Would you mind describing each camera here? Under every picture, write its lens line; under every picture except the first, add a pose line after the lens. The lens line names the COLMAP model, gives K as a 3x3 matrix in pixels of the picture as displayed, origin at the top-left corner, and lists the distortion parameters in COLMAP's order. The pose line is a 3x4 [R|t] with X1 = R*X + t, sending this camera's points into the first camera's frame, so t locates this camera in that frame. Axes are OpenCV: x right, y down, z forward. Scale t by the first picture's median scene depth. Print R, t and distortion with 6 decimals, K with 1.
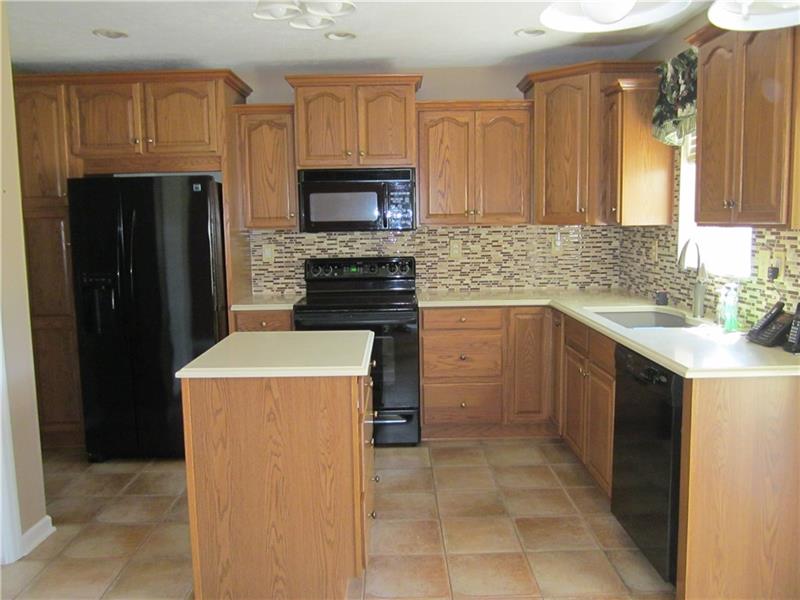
lens RADIAL K [[662.3, 0, 400.0], [0, 662.3, 299.3], [0, 0, 1]] dist [-0.038507, 0.007892]
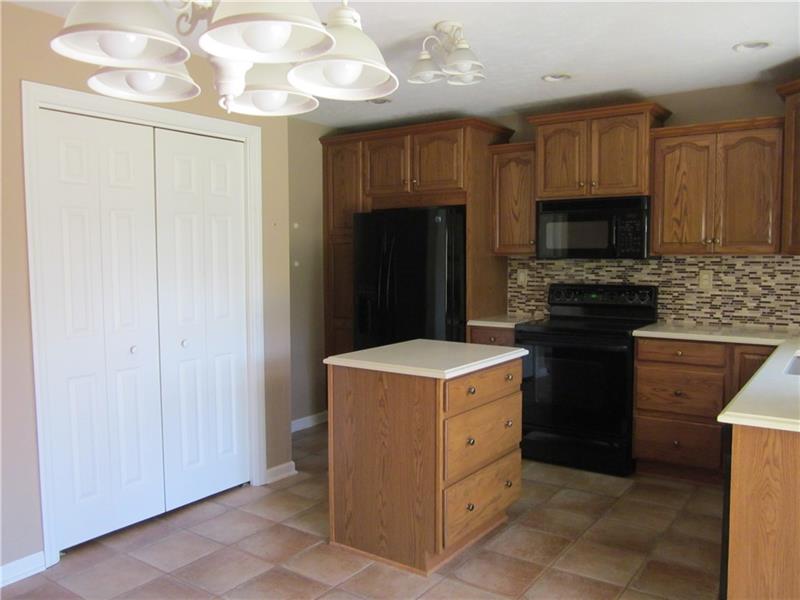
lens RADIAL K [[662.3, 0, 404.2], [0, 662.3, 298.7], [0, 0, 1]] dist [-0.038507, 0.007892]
pose [[0.813553, 0.053730, -0.579003, 0.315410], [-0.077417, 0.996866, -0.016271, -0.001310], [0.576314, 0.058062, 0.815163, -0.003809]]
